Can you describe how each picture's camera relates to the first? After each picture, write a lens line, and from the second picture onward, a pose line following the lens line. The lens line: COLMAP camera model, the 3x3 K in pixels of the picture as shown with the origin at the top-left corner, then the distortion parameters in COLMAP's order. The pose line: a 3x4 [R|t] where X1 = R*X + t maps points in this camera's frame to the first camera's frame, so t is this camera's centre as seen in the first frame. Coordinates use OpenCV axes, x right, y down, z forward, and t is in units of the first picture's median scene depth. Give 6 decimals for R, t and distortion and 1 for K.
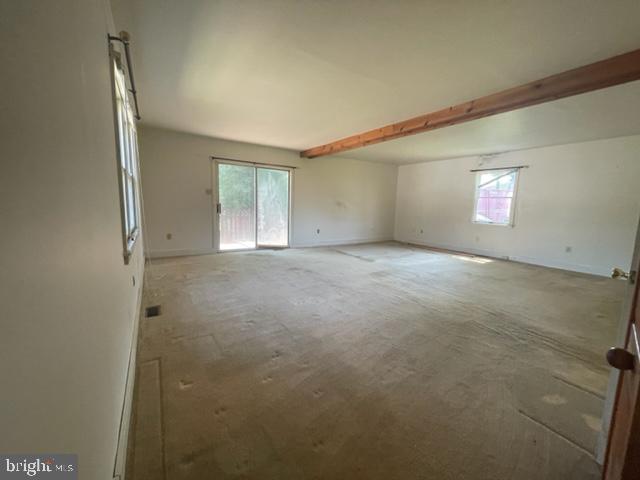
lens RADIAL K [[260.1, 0, 317.4], [0, 260.1, 236.1], [0, 0, 1]] dist [-0.003303, -0.000307]
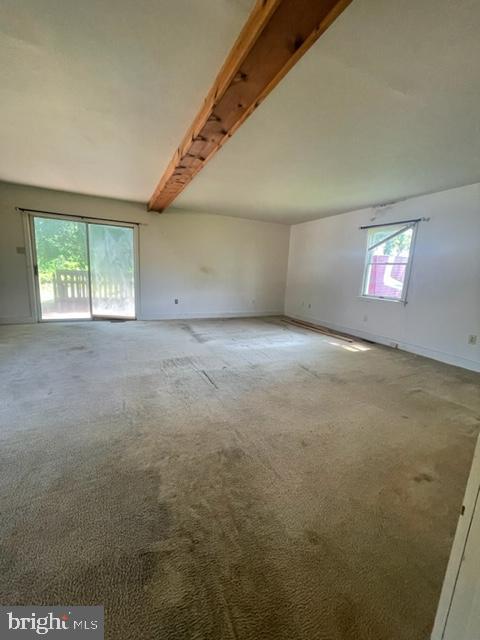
lens RADIAL K [[260.1, 0, 241.6], [0, 260.1, 319.2], [0, 0, 1]] dist [-0.003303, -0.000307]
pose [[0.992810, 0.040463, -0.112654, 0.353293], [-0.035025, 0.998143, 0.049836, -0.012563], [0.114462, -0.045532, 0.992384, 0.205791]]
